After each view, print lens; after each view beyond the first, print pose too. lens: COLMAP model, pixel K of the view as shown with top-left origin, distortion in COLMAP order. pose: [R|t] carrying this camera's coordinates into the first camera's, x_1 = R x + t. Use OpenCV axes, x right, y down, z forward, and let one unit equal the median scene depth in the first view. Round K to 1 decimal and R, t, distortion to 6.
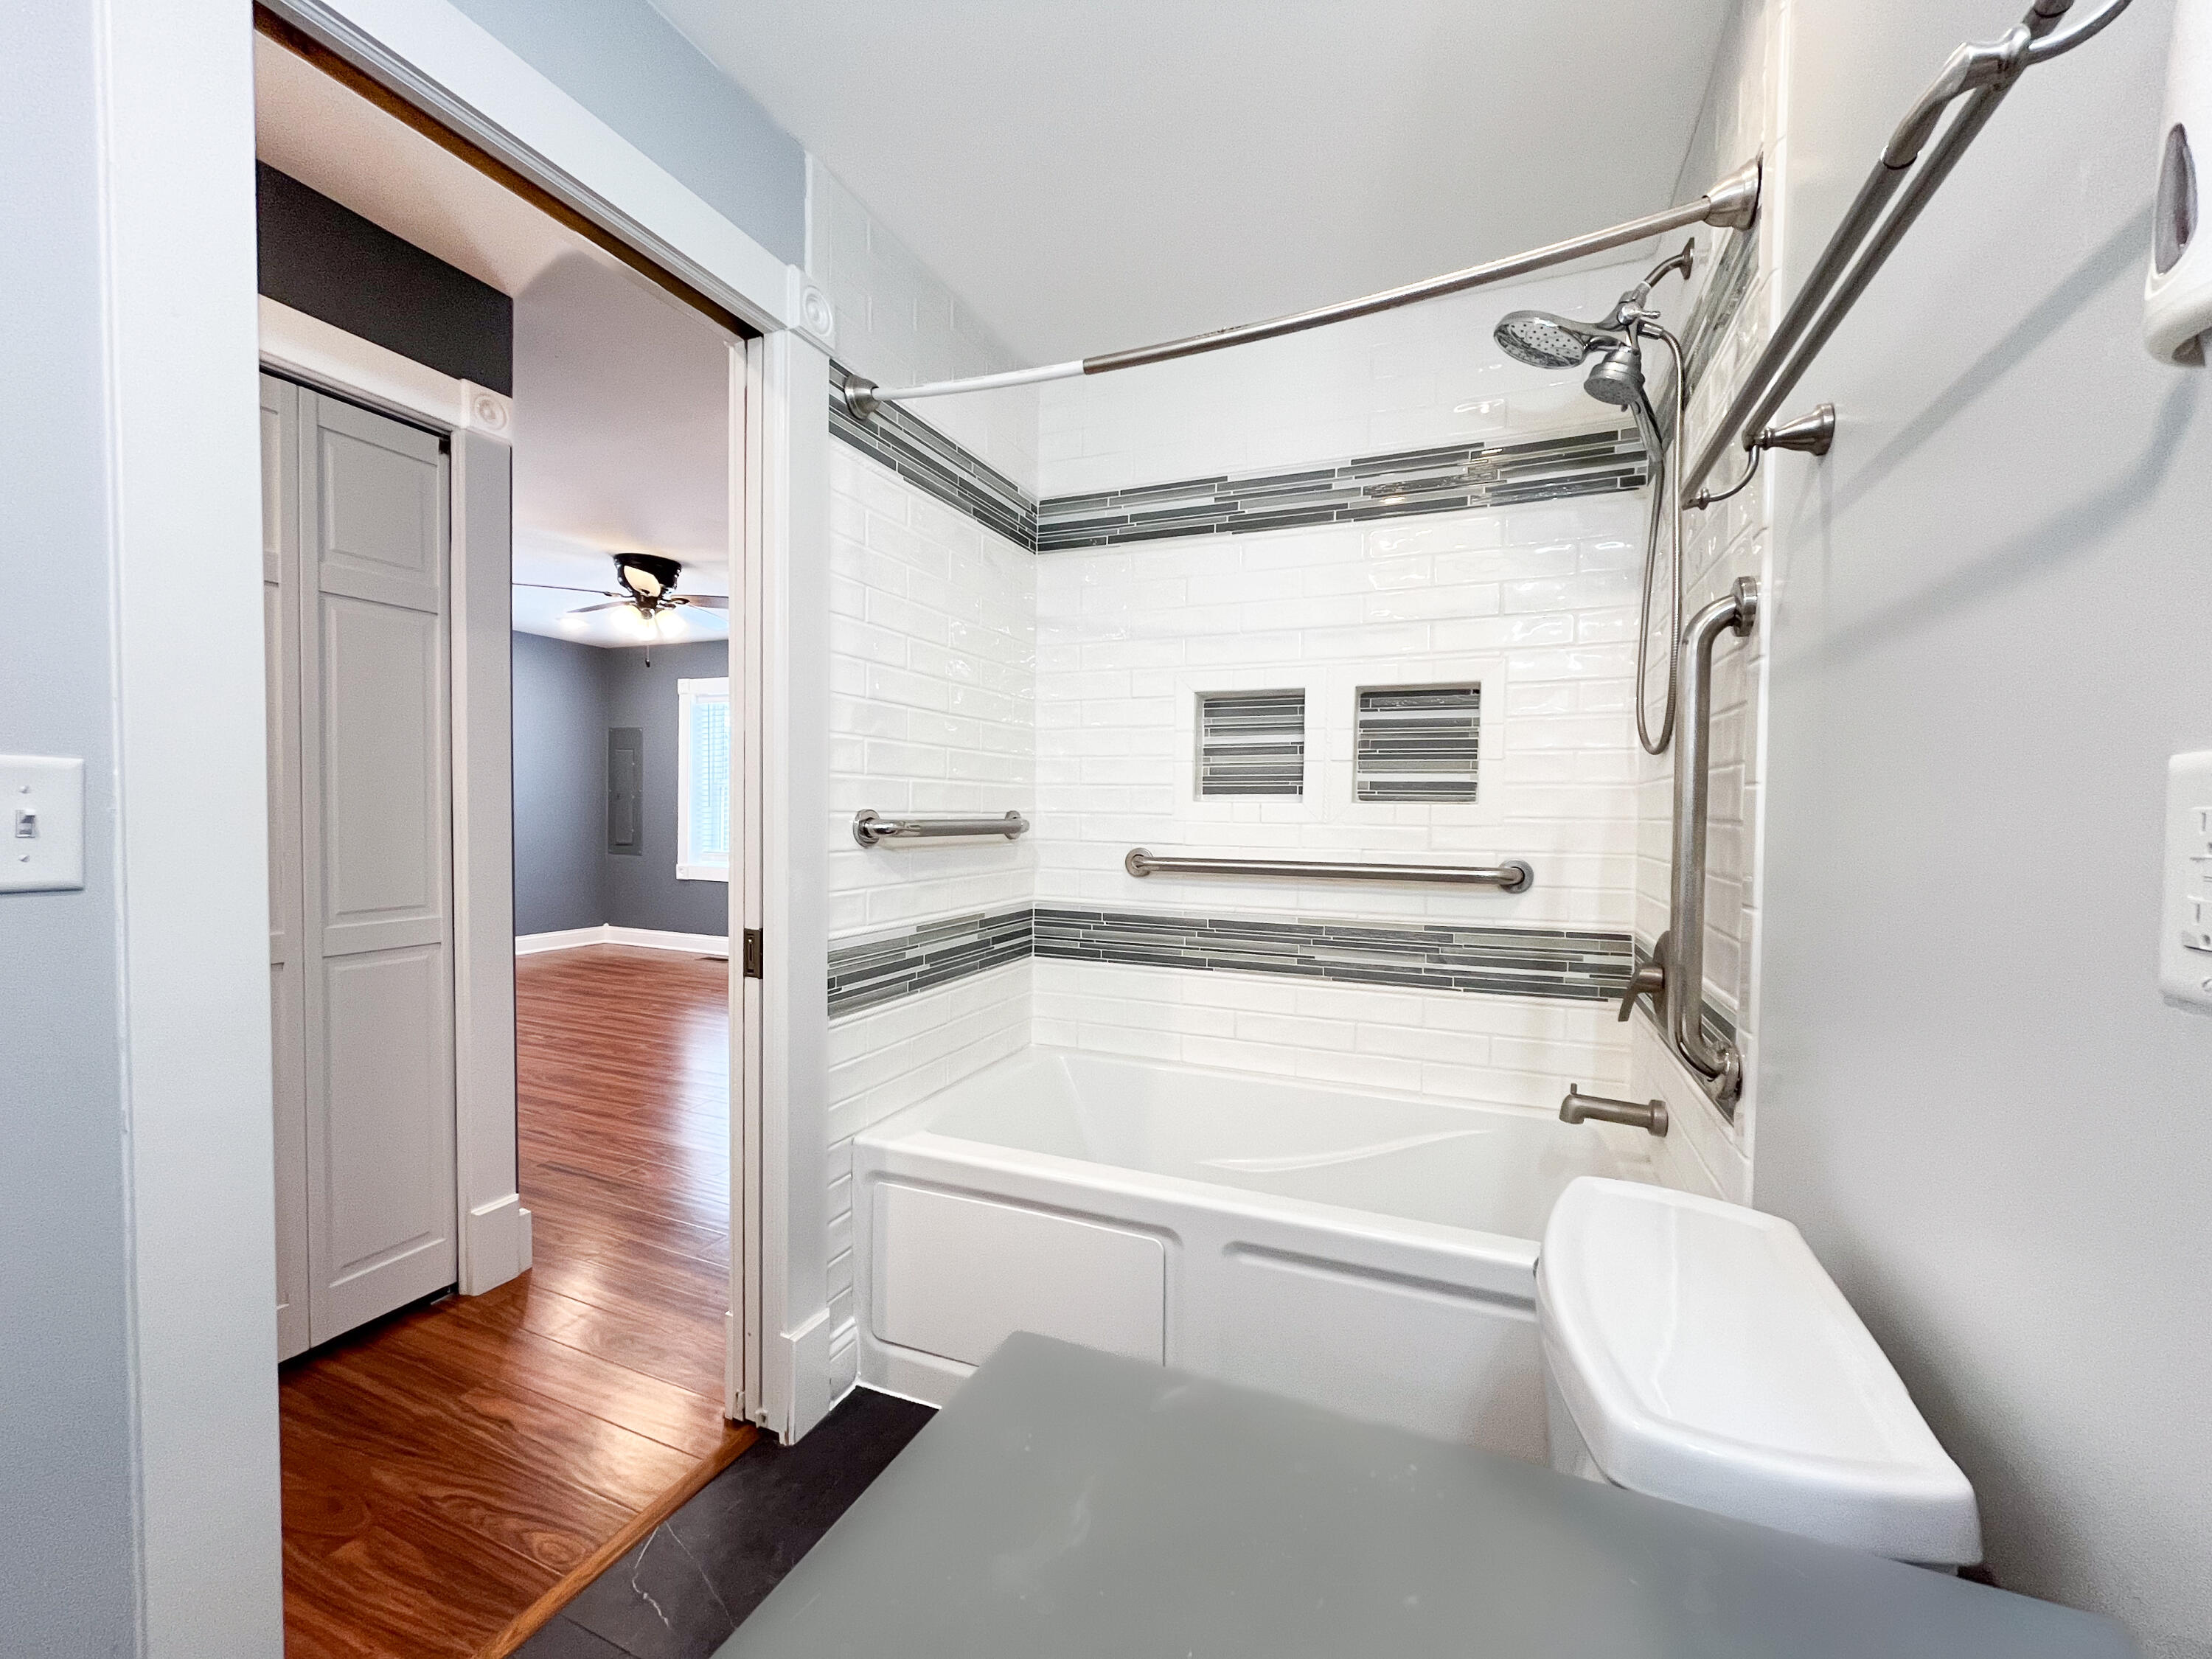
lens RADIAL K [[888.8, 0, 1104.3], [0, 888.8, 831.3], [0, 0, 1]] dist [-0.008433, 0.000710]
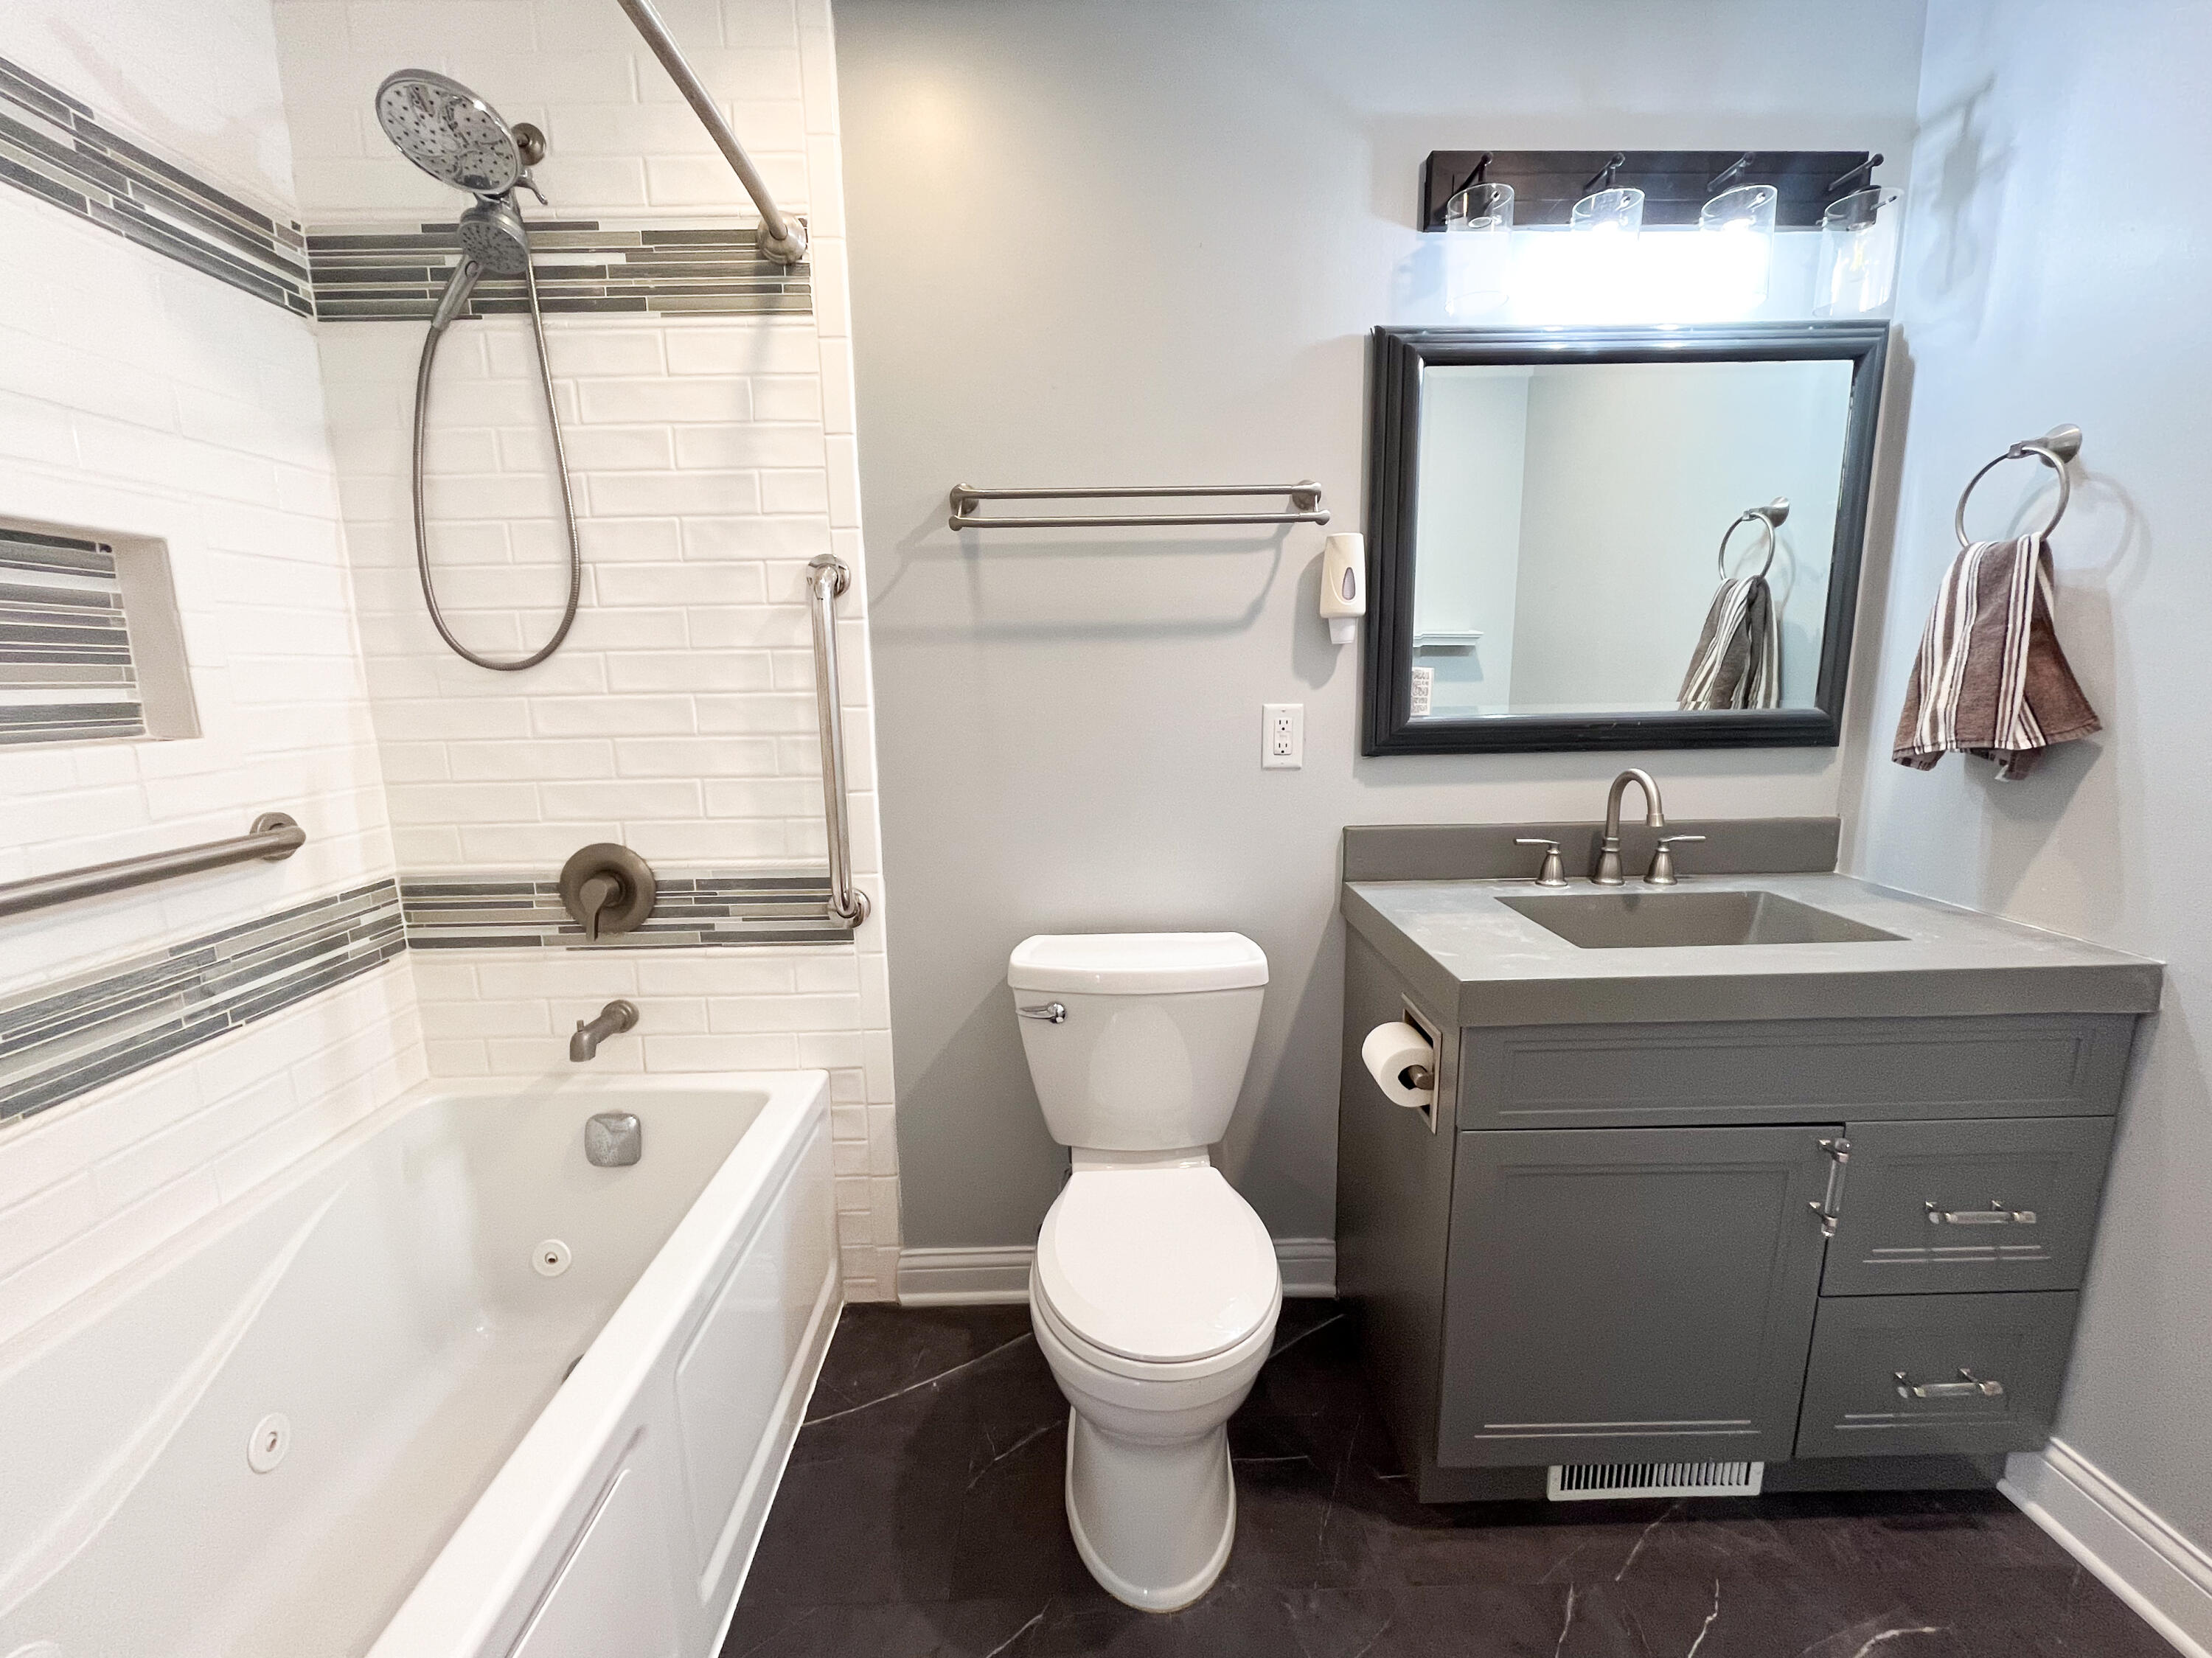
lens RADIAL K [[888.7, 0, 1101.8], [0, 888.7, 826.7], [0, 0, 1]] dist [-0.008433, 0.000710]
pose [[-0.404630, -0.160552, 0.900276, -0.418919], [0.034284, 0.981112, 0.190377, -0.066624], [-0.913838, 0.107898, -0.391483, 0.664673]]
